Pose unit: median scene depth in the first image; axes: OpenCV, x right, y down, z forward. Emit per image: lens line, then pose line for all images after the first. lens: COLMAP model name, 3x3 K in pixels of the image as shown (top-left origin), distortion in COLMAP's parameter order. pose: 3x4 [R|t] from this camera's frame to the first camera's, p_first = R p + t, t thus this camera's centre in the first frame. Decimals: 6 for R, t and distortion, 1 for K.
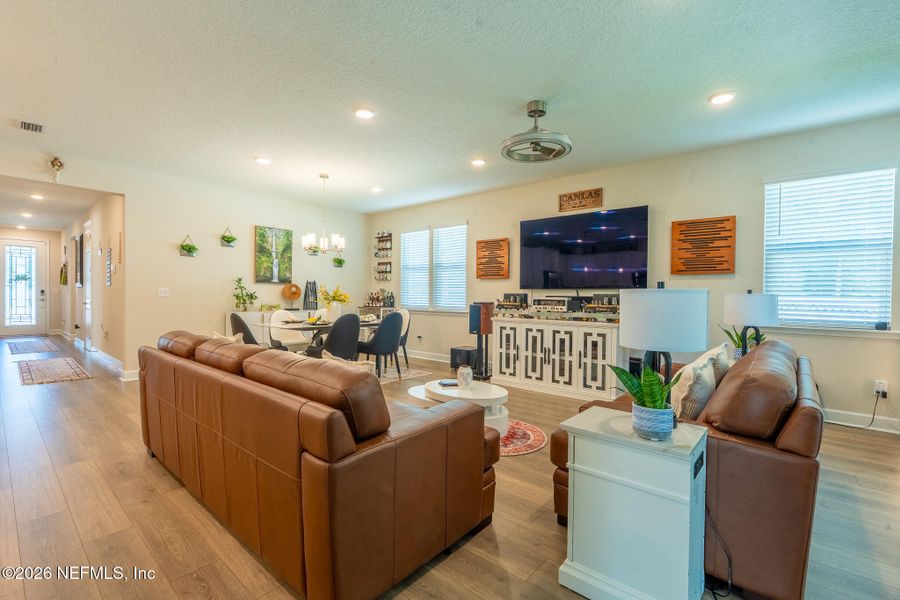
lens RADIAL K [[406.1, 0, 452.2], [0, 406.1, 297.9], [0, 0, 1]] dist [-0.007137, 0.003979]
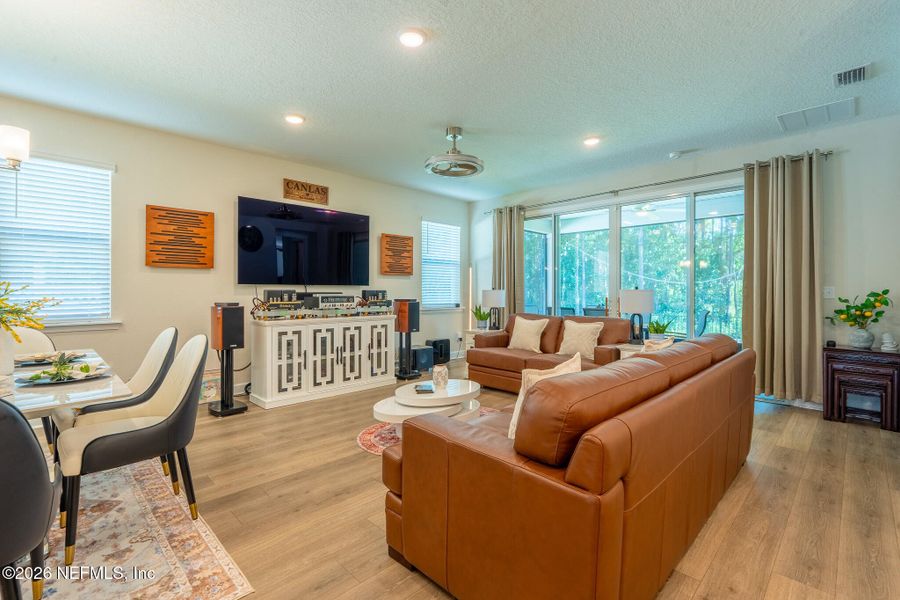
lens RADIAL K [[406.1, 0, 451.5], [0, 406.1, 291.4], [0, 0, 1]] dist [-0.007137, 0.003979]
pose [[0.073991, -0.009016, 0.997218, -0.526000], [0.011155, 0.999904, 0.008213, -0.009169], [-0.997197, 0.010517, 0.074084, 0.503121]]
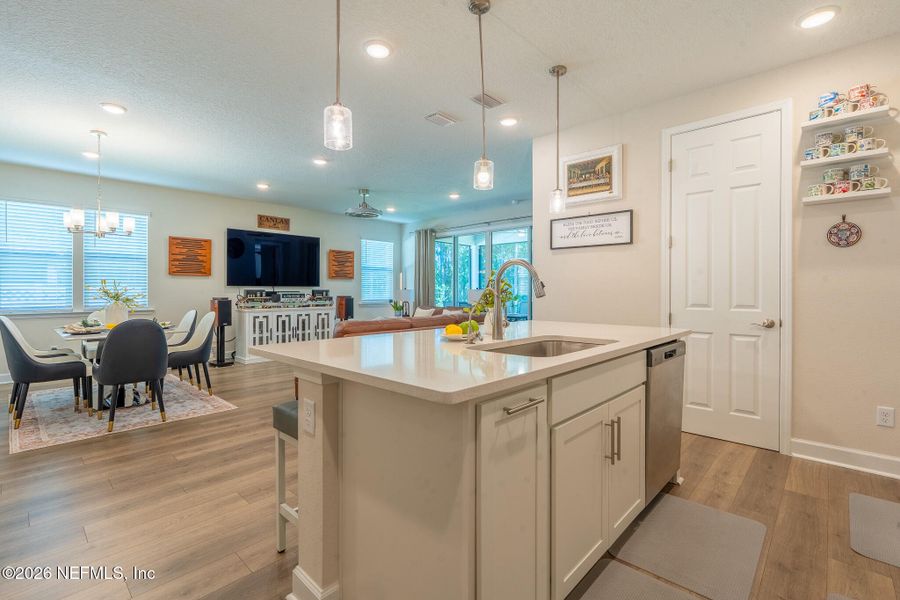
lens RADIAL K [[406.1, 0, 451.6], [0, 406.1, 291.8], [0, 0, 1]] dist [-0.007137, 0.003979]
pose [[0.036107, -0.011727, 0.999279, -0.907936], [0.010804, 0.999877, 0.011343, -0.010144], [-0.999290, 0.010386, 0.036229, 0.288488]]
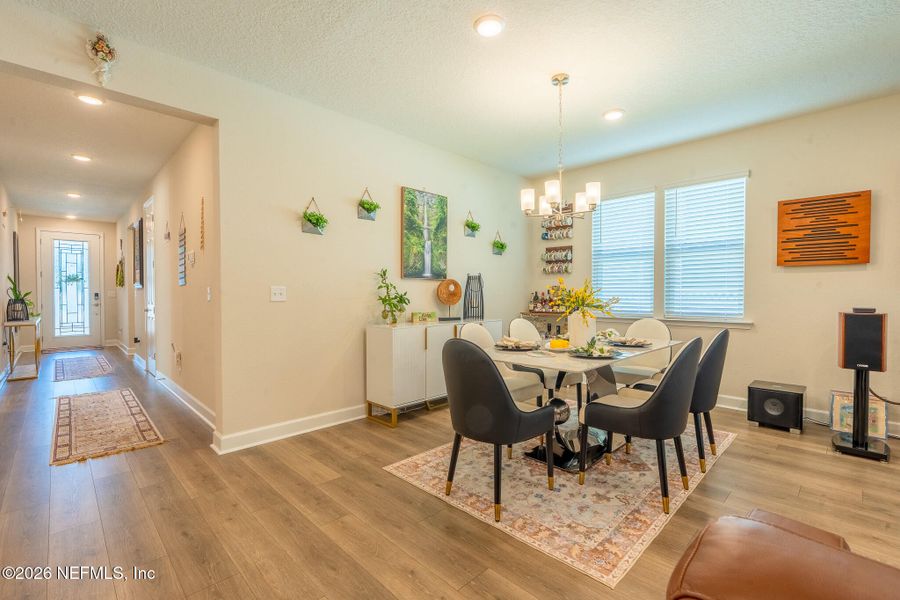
lens RADIAL K [[406.1, 0, 452.1], [0, 406.1, 299.4], [0, 0, 1]] dist [-0.007137, 0.003979]
pose [[0.996802, -0.008326, -0.079477, -0.368555], [0.008732, 0.999951, 0.004767, -0.006518], [0.079434, -0.005445, 0.996825, 0.387194]]
